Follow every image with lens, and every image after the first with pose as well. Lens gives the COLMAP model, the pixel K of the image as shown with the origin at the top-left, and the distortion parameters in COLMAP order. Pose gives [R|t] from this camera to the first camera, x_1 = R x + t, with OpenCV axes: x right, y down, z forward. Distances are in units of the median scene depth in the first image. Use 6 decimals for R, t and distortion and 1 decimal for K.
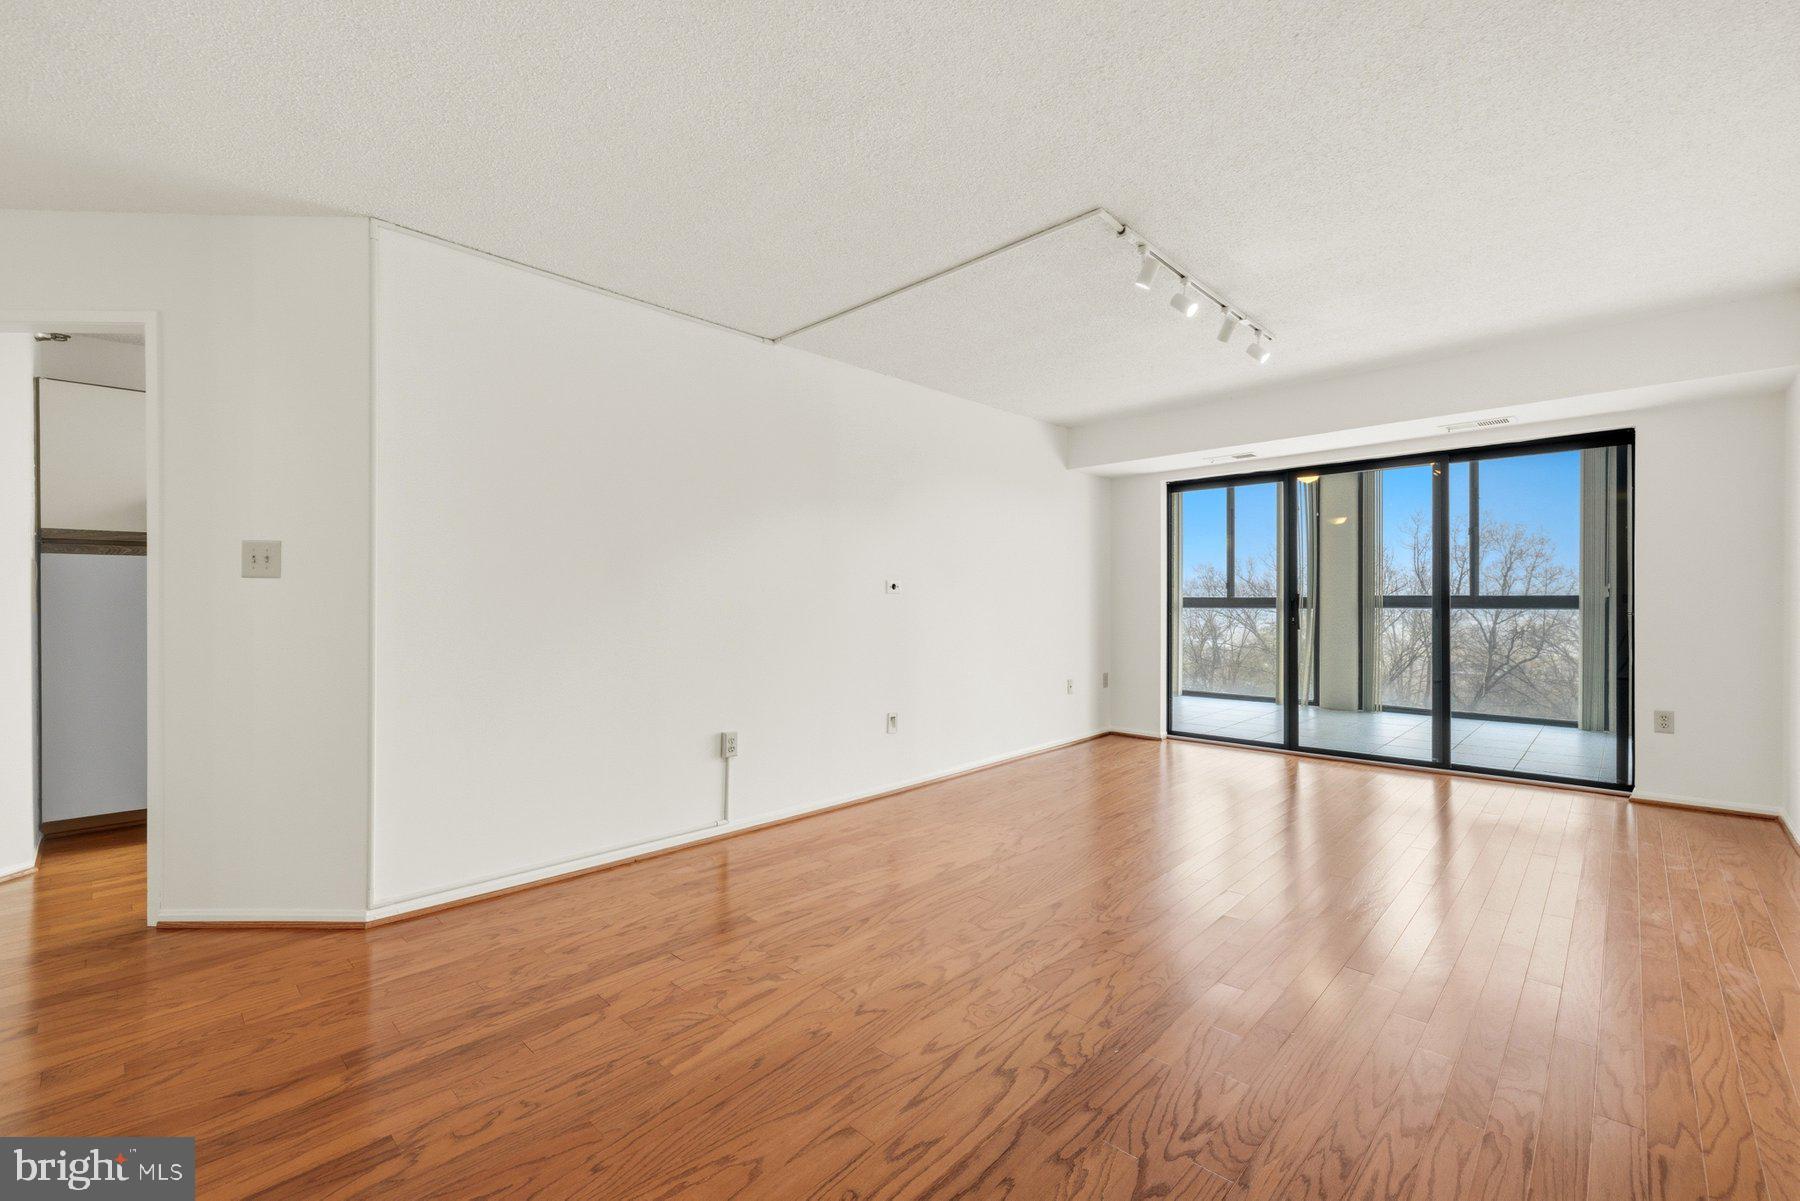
lens RADIAL K [[761.2, 0, 893.8], [0, 761.2, 600.7], [0, 0, 1]] dist [0.002202, 0.000227]
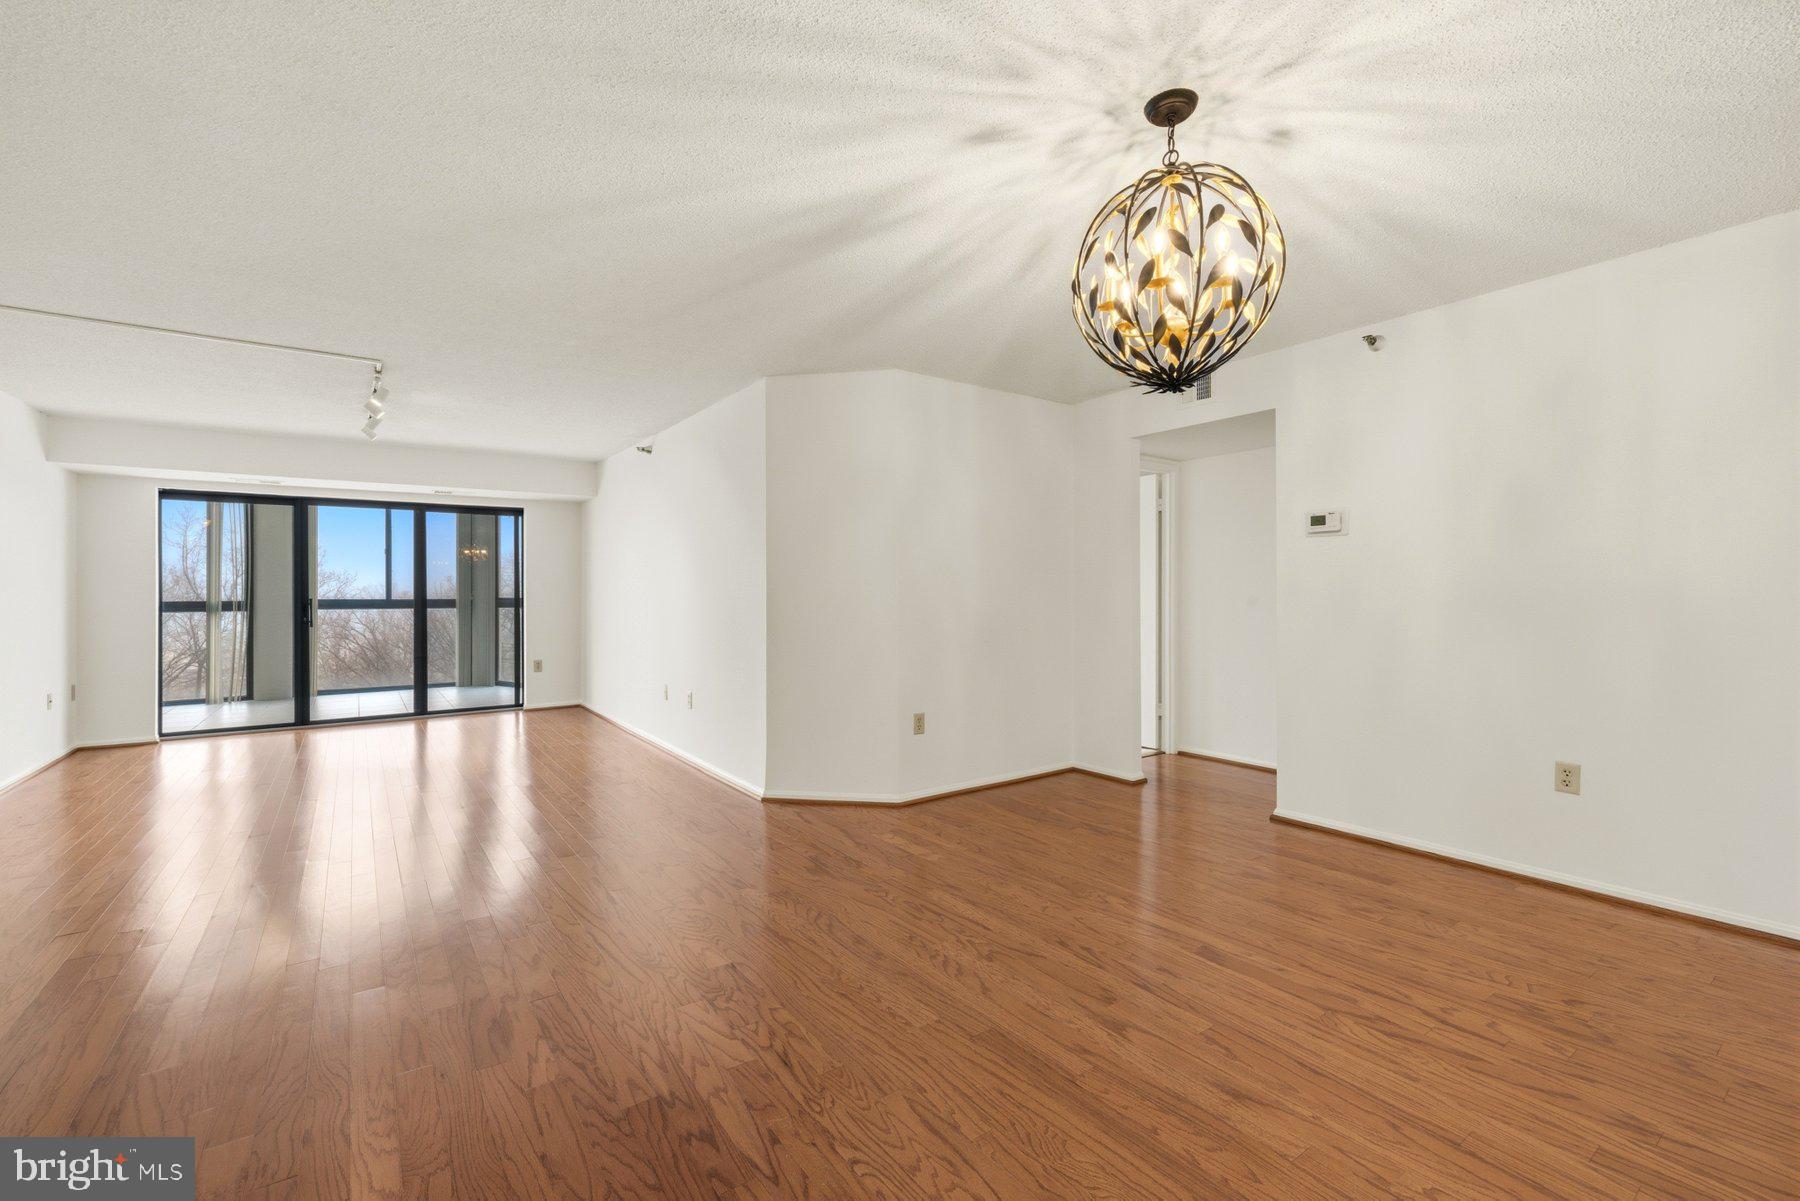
lens RADIAL K [[754.7, 0, 898.7], [0, 754.7, 593.2], [0, 0, 1]] dist [0.000267, -0.000224]
pose [[0.177980, 0.004962, 0.984022, -0.484147], [0.006551, 0.999959, -0.006228, -0.003522], [-0.984012, 0.007555, 0.177940, -0.155808]]
